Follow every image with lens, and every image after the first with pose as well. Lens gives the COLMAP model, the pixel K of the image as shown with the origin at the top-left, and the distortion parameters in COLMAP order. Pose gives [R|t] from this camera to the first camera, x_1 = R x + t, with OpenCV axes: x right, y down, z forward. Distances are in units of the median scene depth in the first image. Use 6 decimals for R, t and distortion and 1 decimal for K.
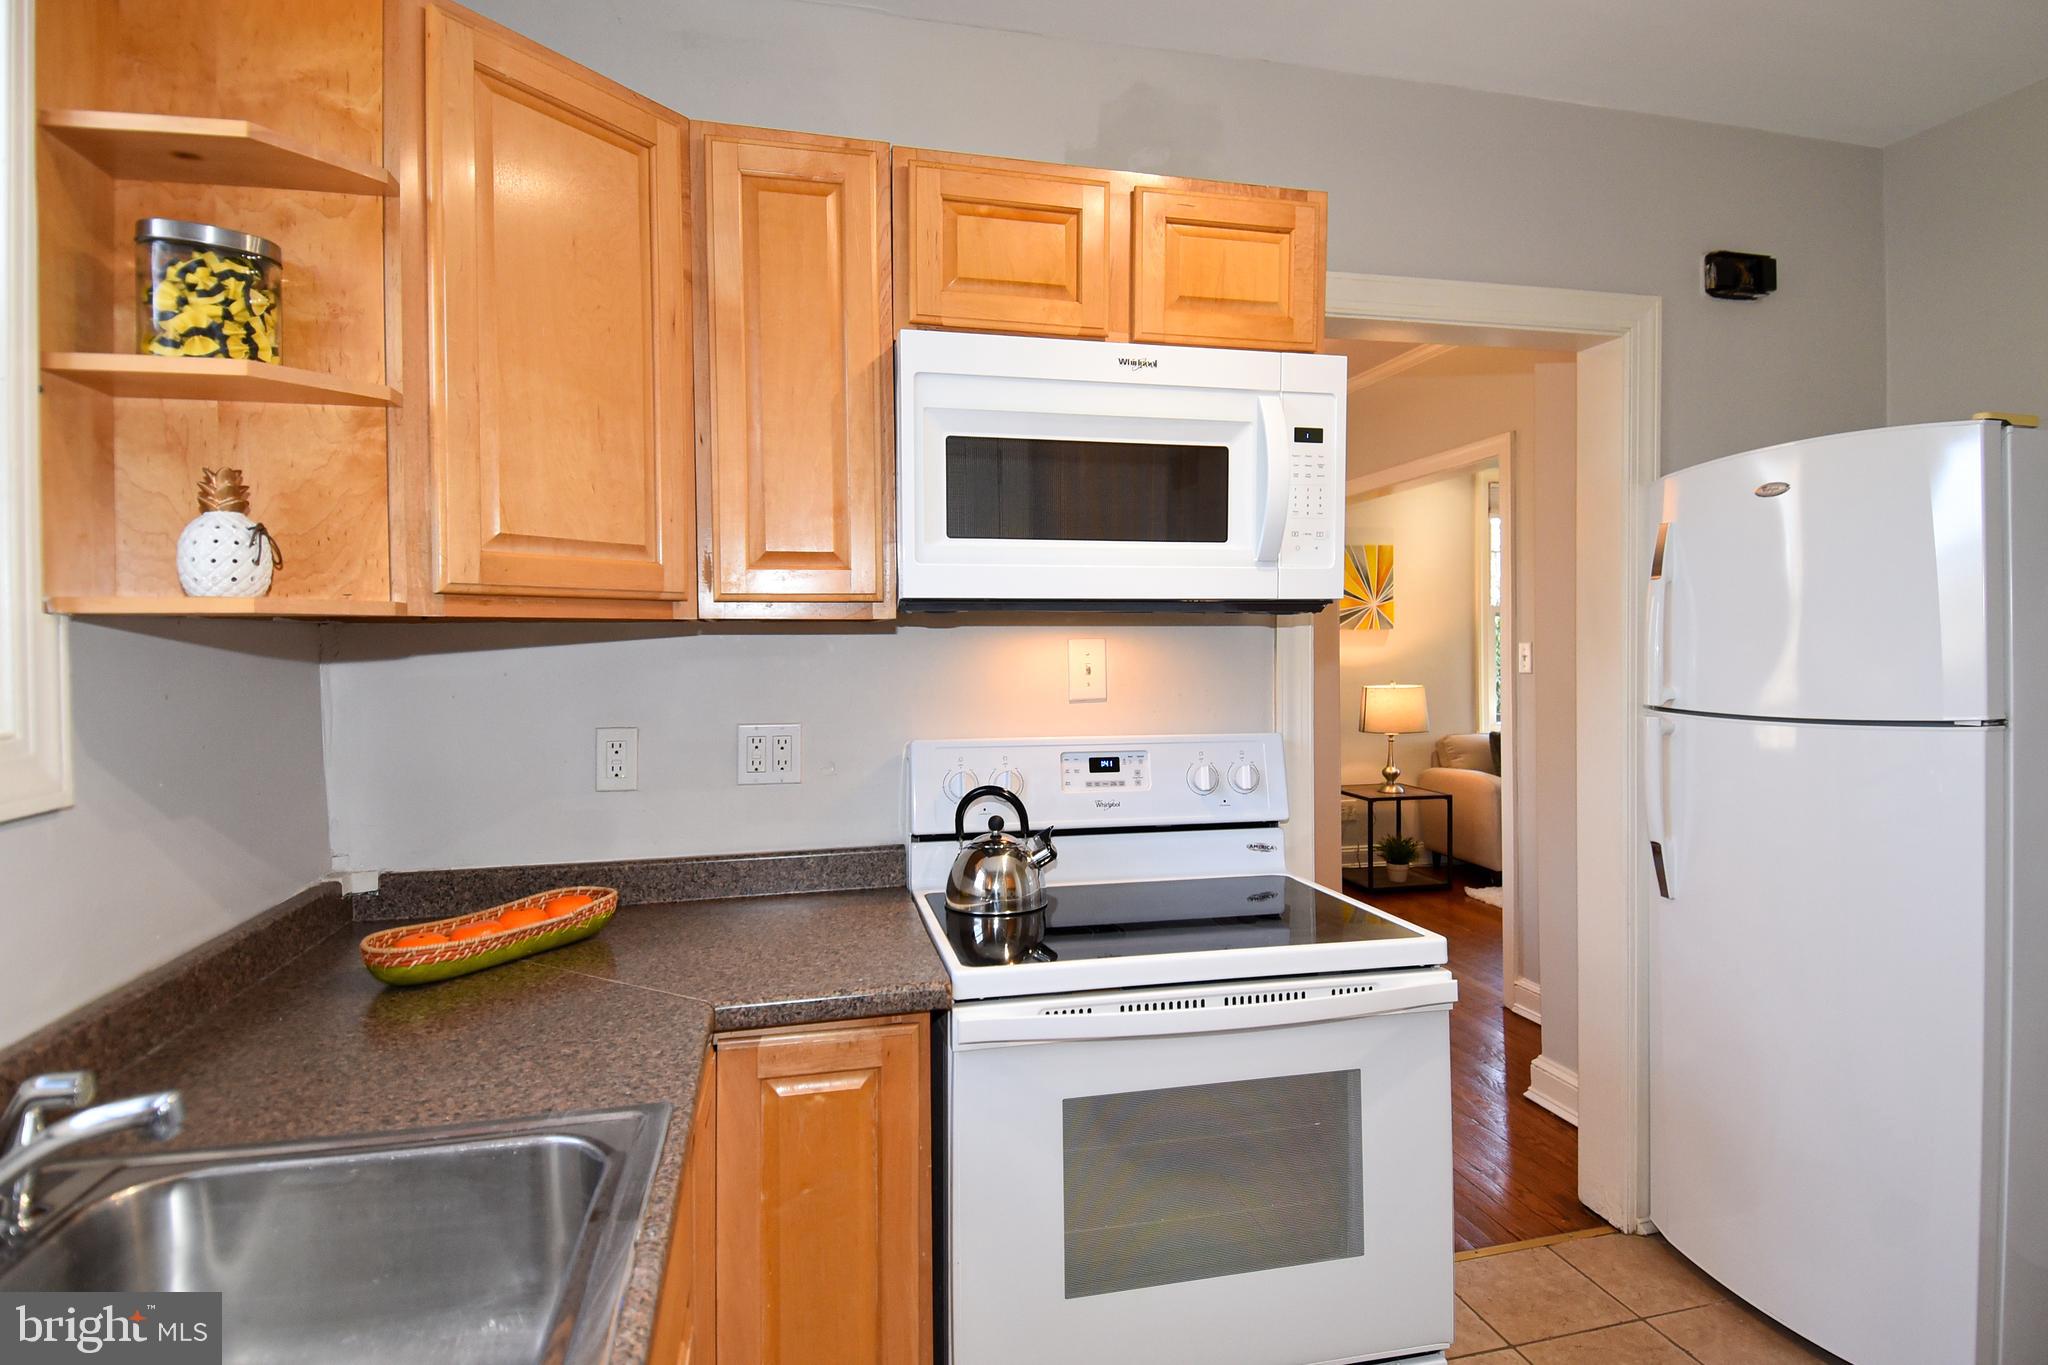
lens RADIAL K [[1060.7, 0, 1056.0], [0, 1060.7, 661.5], [0, 0, 1]] dist [0.037310, -0.045073]
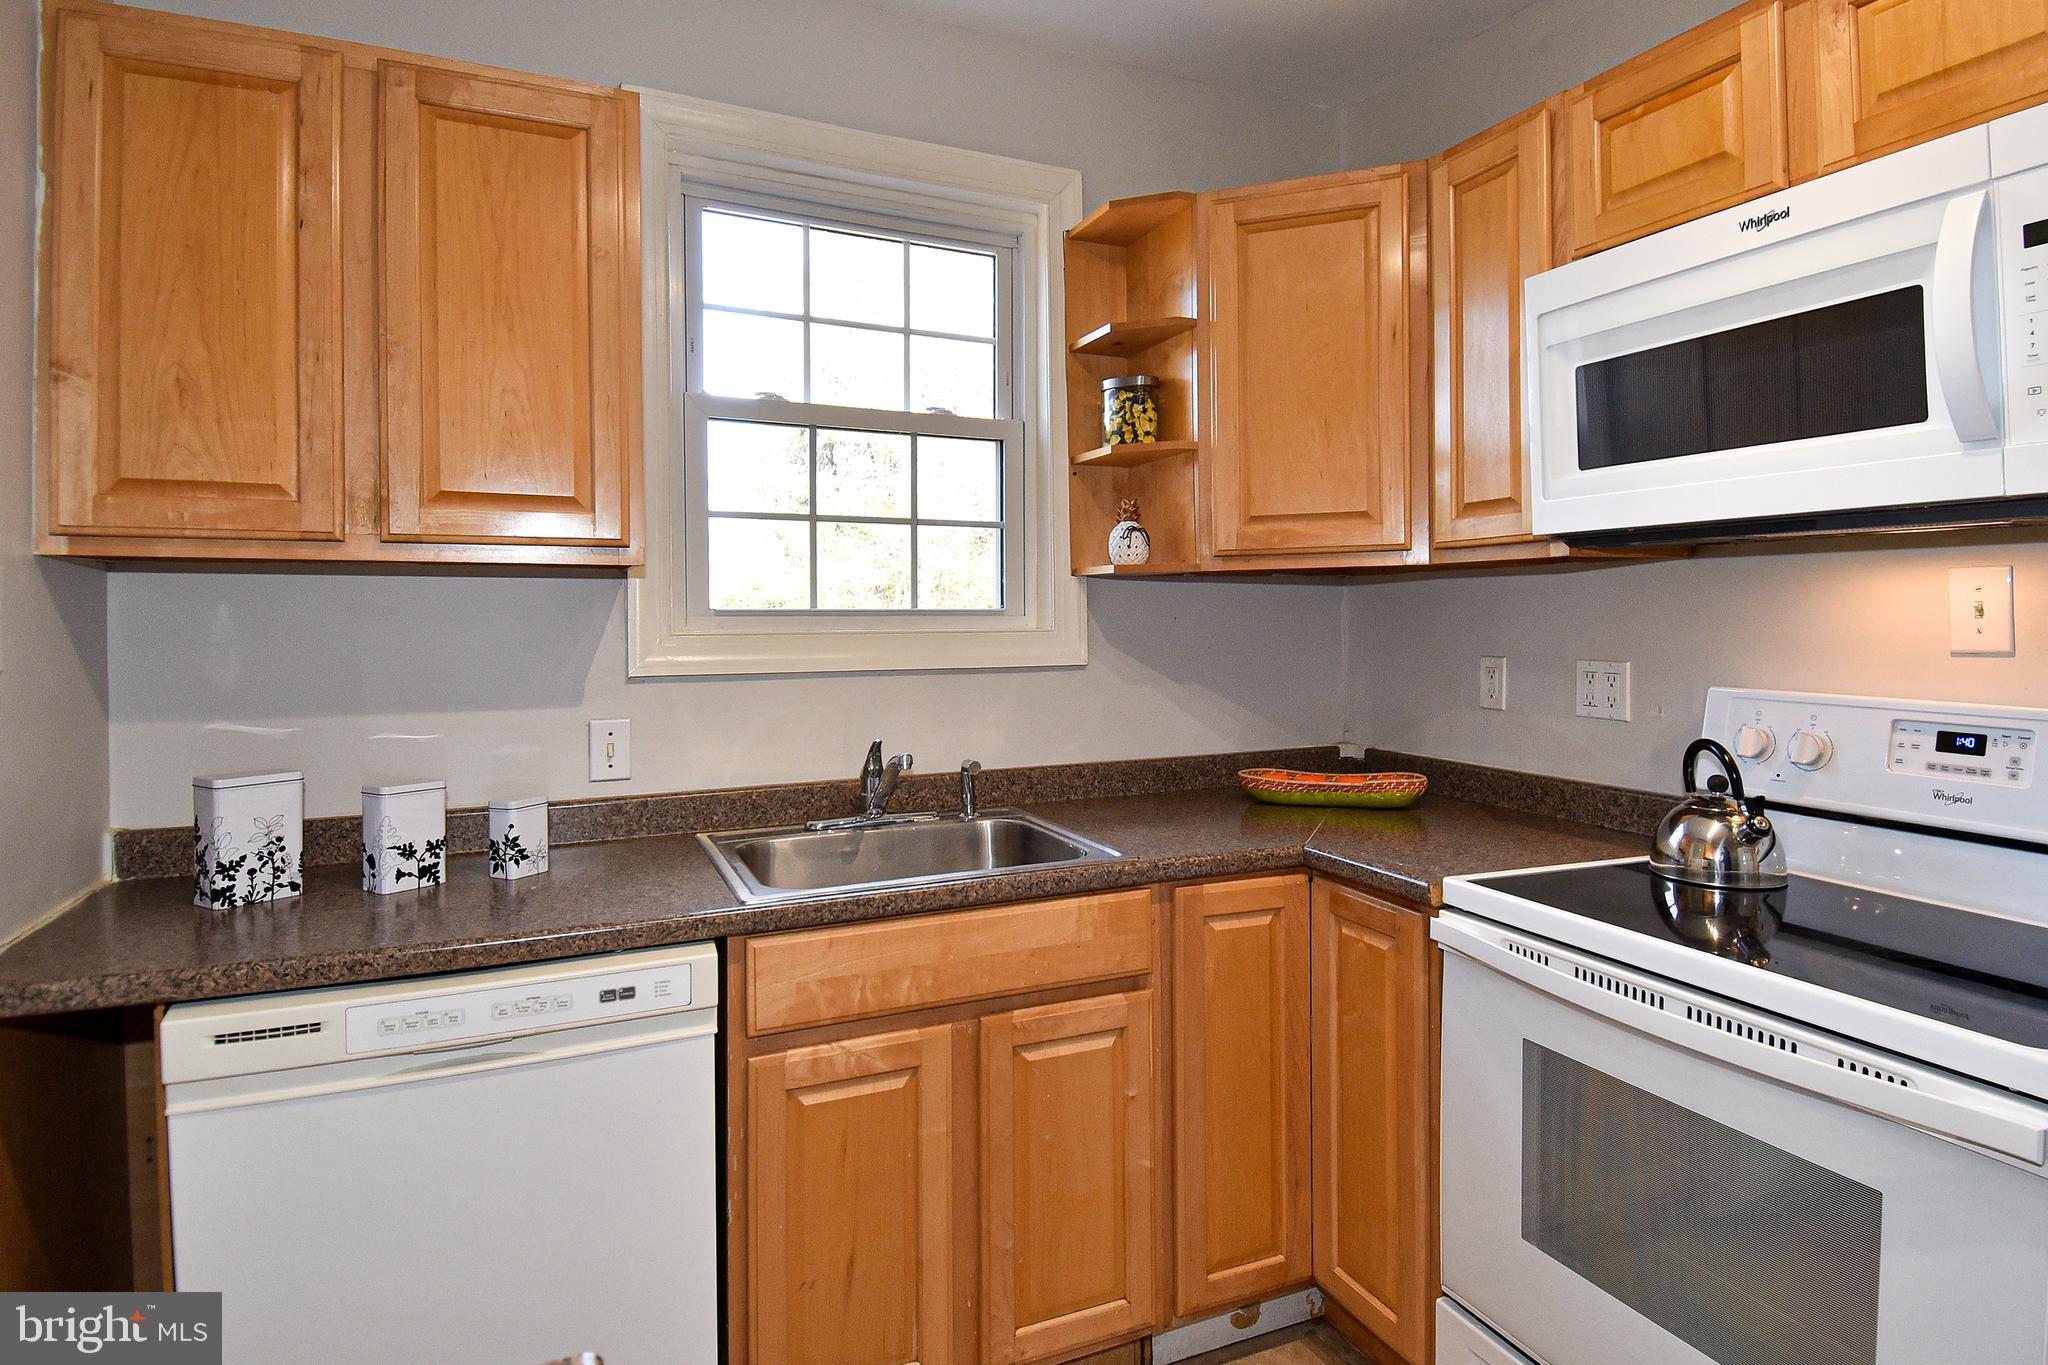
lens RADIAL K [[1111.4, 0, 1027.0], [0, 1111.4, 600.4], [0, 0, 1]] dist [0.047720, -0.049553]
pose [[0.176075, -0.005039, -0.984364, 0.773576], [-0.006579, 0.999959, -0.006295, 0.012846], [0.984355, 0.007585, 0.176035, 0.295404]]
